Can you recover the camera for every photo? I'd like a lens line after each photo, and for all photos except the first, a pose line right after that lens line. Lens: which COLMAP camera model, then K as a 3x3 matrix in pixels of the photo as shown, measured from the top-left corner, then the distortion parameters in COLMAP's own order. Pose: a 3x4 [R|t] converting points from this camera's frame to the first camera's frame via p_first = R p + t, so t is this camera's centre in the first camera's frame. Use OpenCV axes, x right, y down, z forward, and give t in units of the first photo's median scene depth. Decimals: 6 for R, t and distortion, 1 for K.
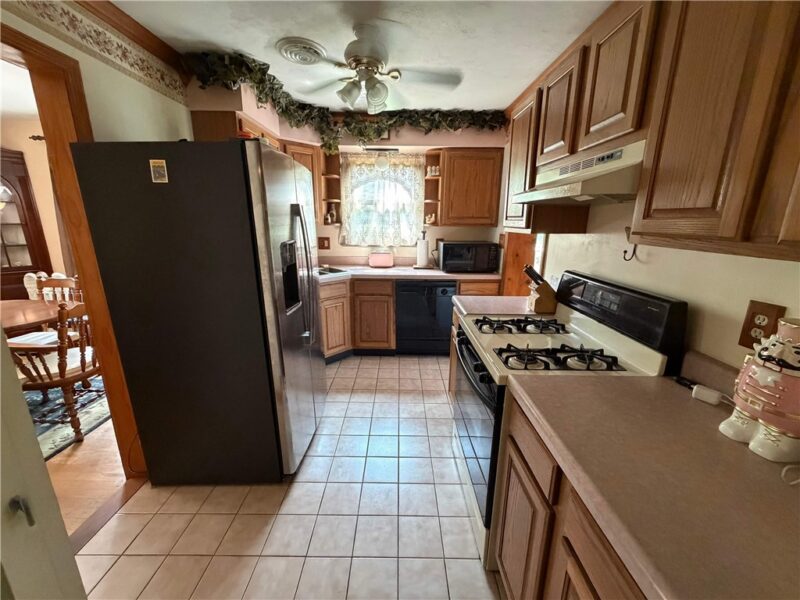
lens RADIAL K [[319.3, 0, 397.5], [0, 319.3, 300.8], [0, 0, 1]] dist [-0.001416, -0.000198]
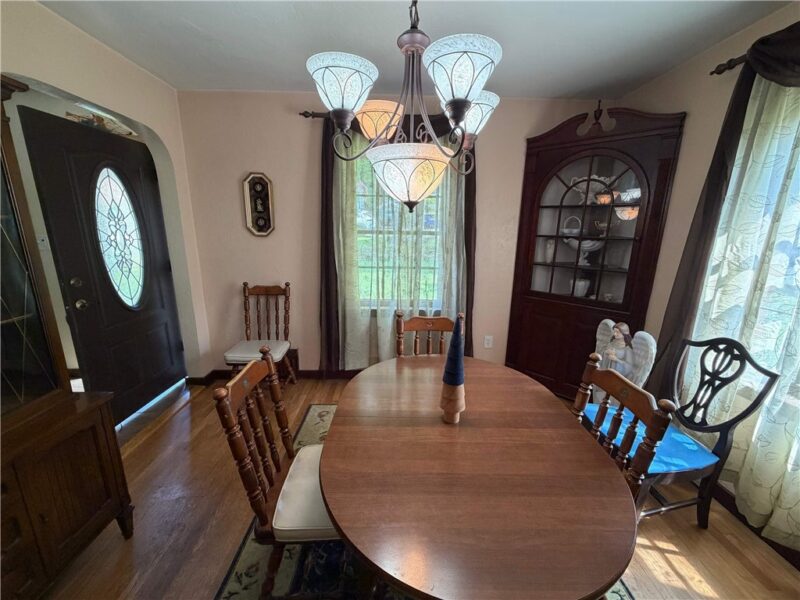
lens RADIAL K [[319.3, 0, 401.5], [0, 319.3, 300.7], [0, 0, 1]] dist [-0.001416, -0.000198]
pose [[0.039050, 0.224966, -0.973584, -0.581046], [-0.261150, 0.942761, 0.207369, -0.143299], [0.964508, 0.246154, 0.095565, 0.546963]]
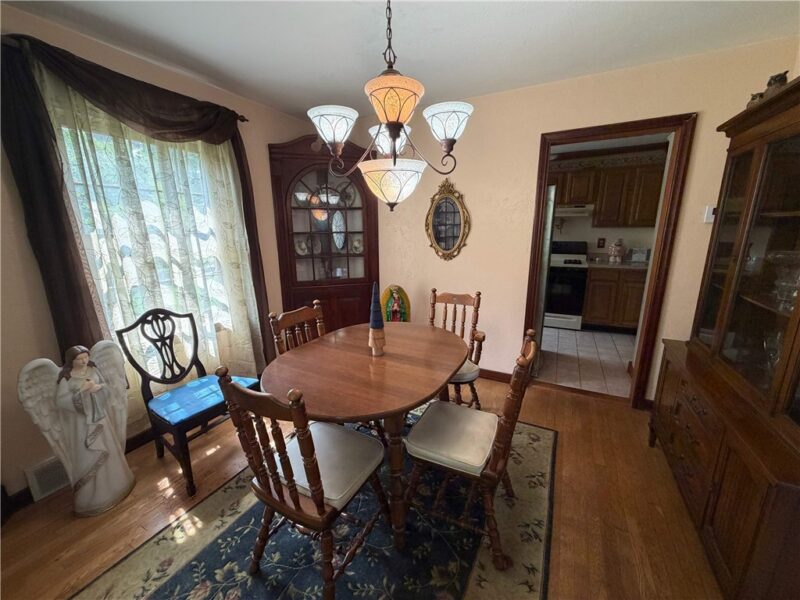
lens RADIAL K [[319.3, 0, 401.8], [0, 319.3, 302.3], [0, 0, 1]] dist [-0.001416, -0.000198]
pose [[0.465654, -0.221443, 0.856814, -1.298517], [0.230295, 0.965152, 0.124285, -0.098341], [-0.854477, 0.139446, 0.500424, 0.366620]]
